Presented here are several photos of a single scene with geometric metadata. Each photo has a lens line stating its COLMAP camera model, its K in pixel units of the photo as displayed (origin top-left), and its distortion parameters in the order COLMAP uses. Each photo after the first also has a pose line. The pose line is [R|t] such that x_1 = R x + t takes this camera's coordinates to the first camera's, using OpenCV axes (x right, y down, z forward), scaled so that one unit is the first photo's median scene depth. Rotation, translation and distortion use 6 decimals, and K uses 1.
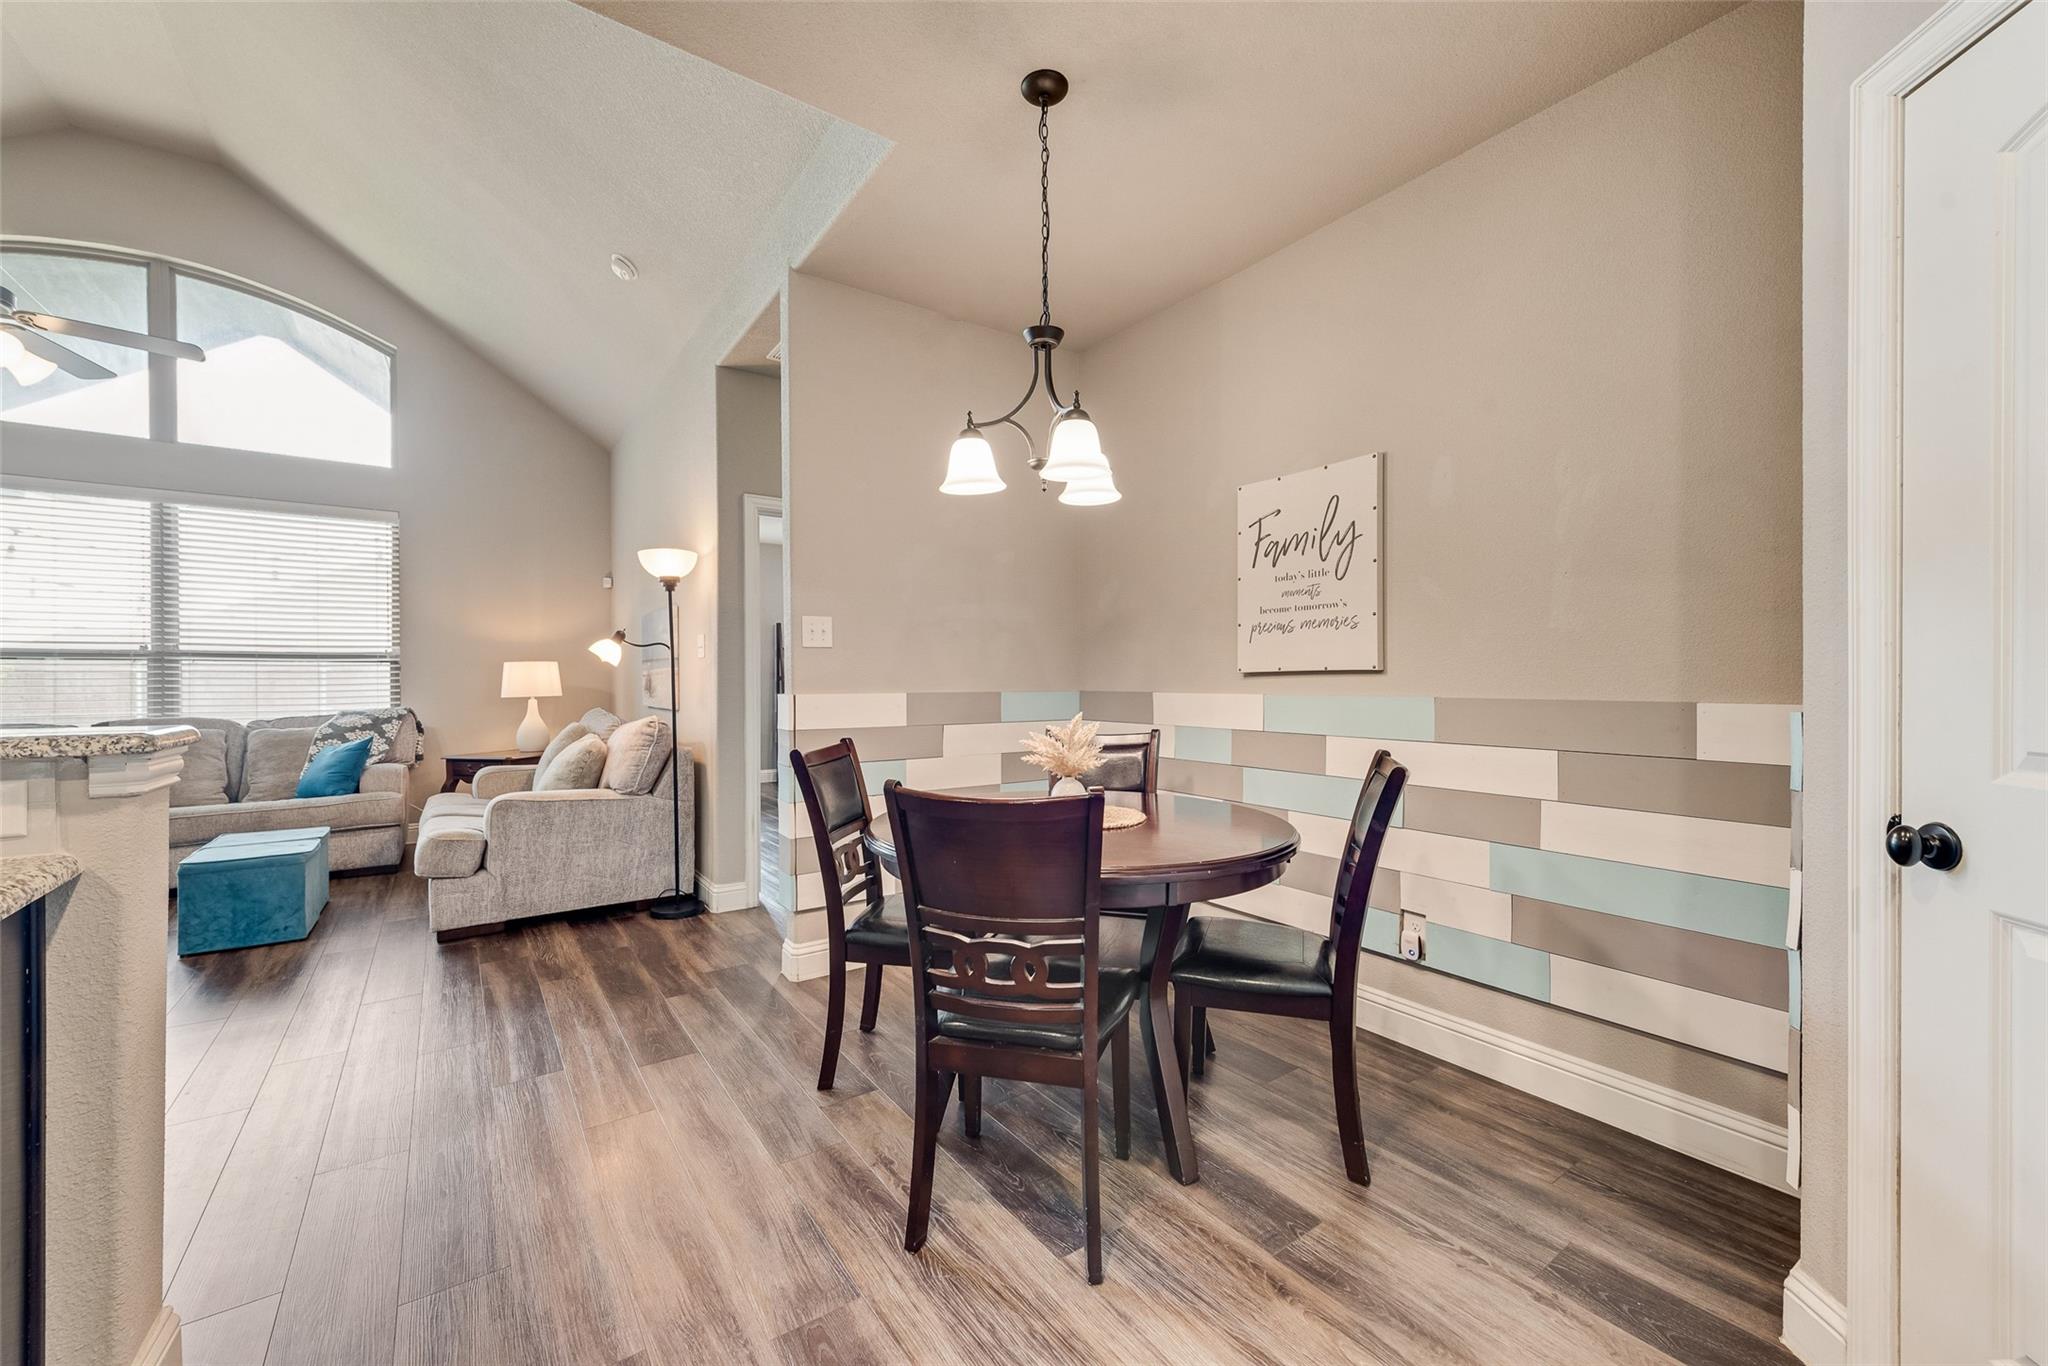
lens RADIAL K [[799.1, 0, 1014.4], [0, 799.1, 689.2], [0, 0, 1]] dist [0.012756, -0.004317]
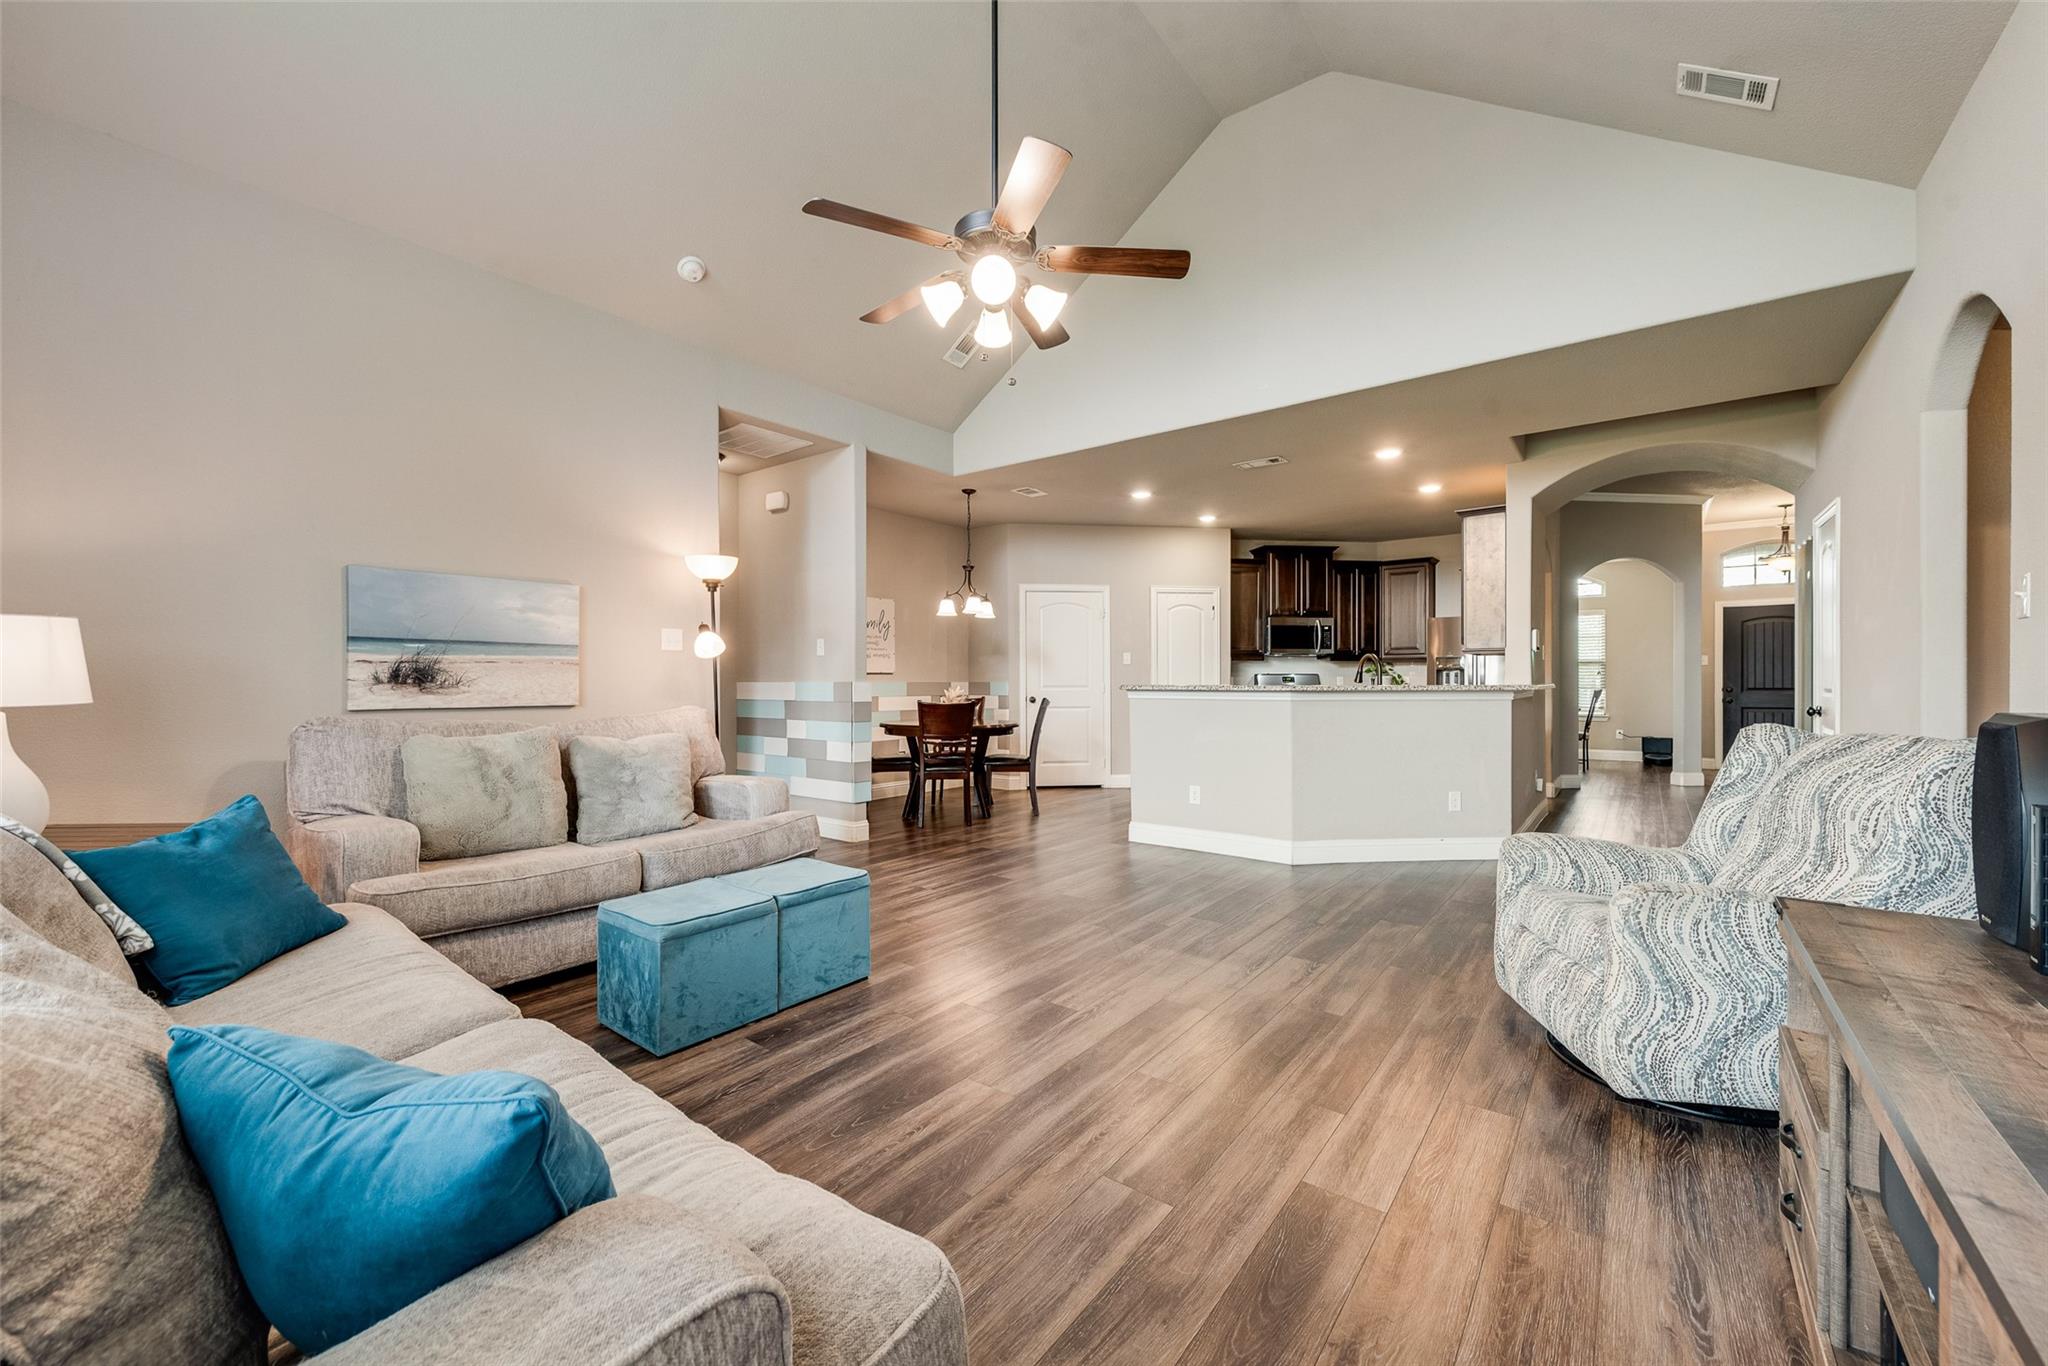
lens RADIAL K [[799.1, 0, 1014.4], [0, 799.1, 689.2], [0, 0, 1]] dist [0.012756, -0.004317]
pose [[-0.289780, -0.009327, 0.957048, -2.194022], [0.010409, 0.999863, 0.012896, 0.003028], [-0.957037, 0.013699, -0.289643, 1.253633]]
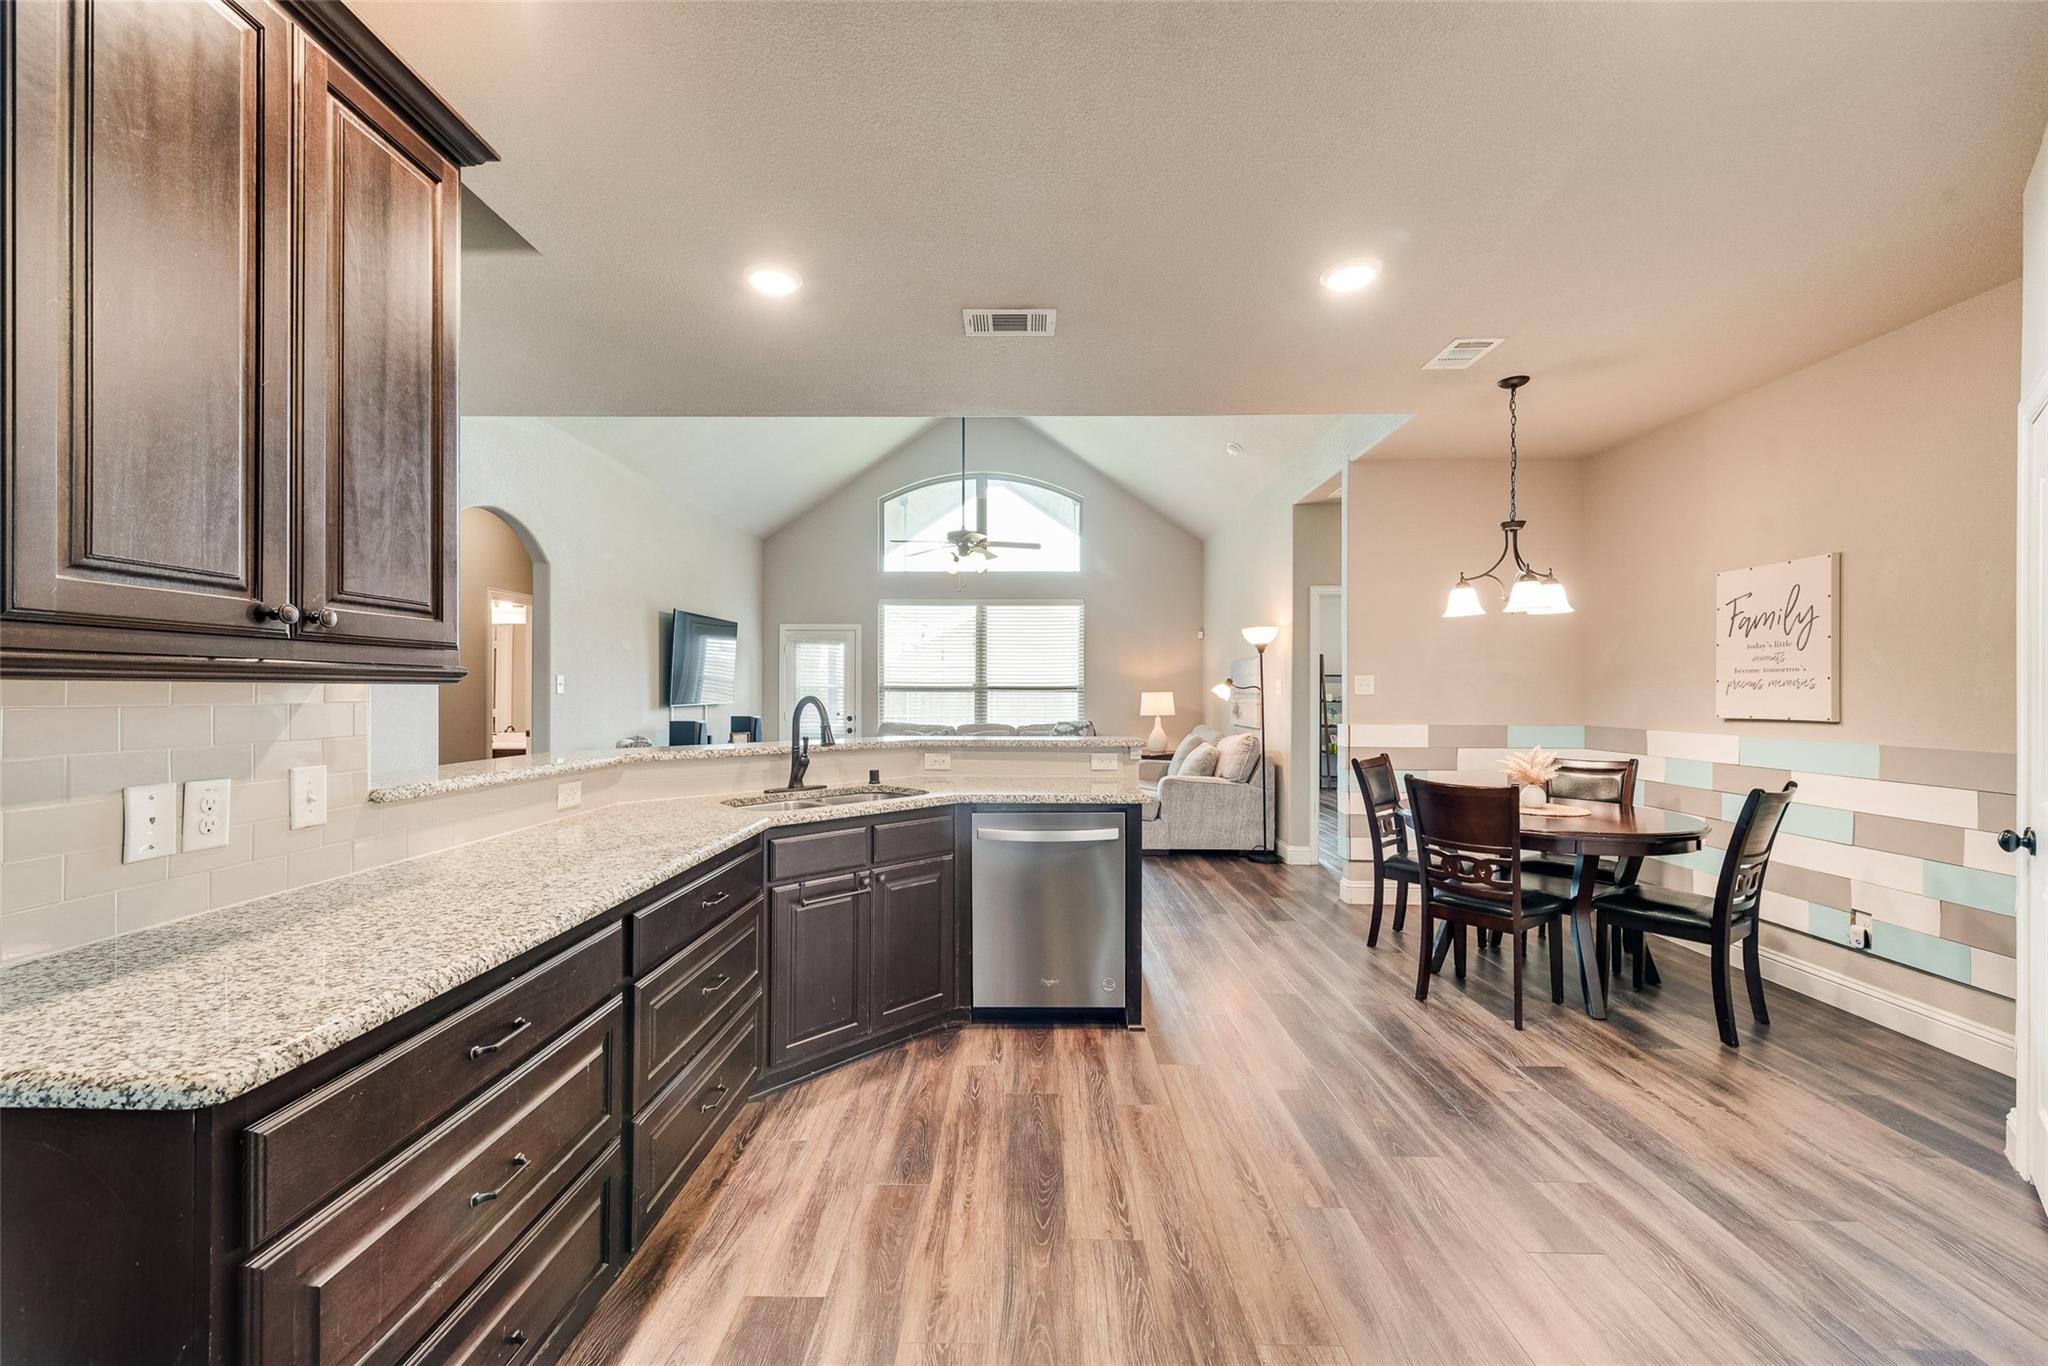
lens RADIAL K [[799.1, 0, 1014.4], [0, 799.1, 689.2], [0, 0, 1]] dist [0.012756, -0.004317]
pose [[0.804317, 0.003056, -0.594192, 0.144496], [-0.011151, 0.999888, -0.009952, -0.042581], [0.594096, 0.014631, 0.804261, -0.718860]]
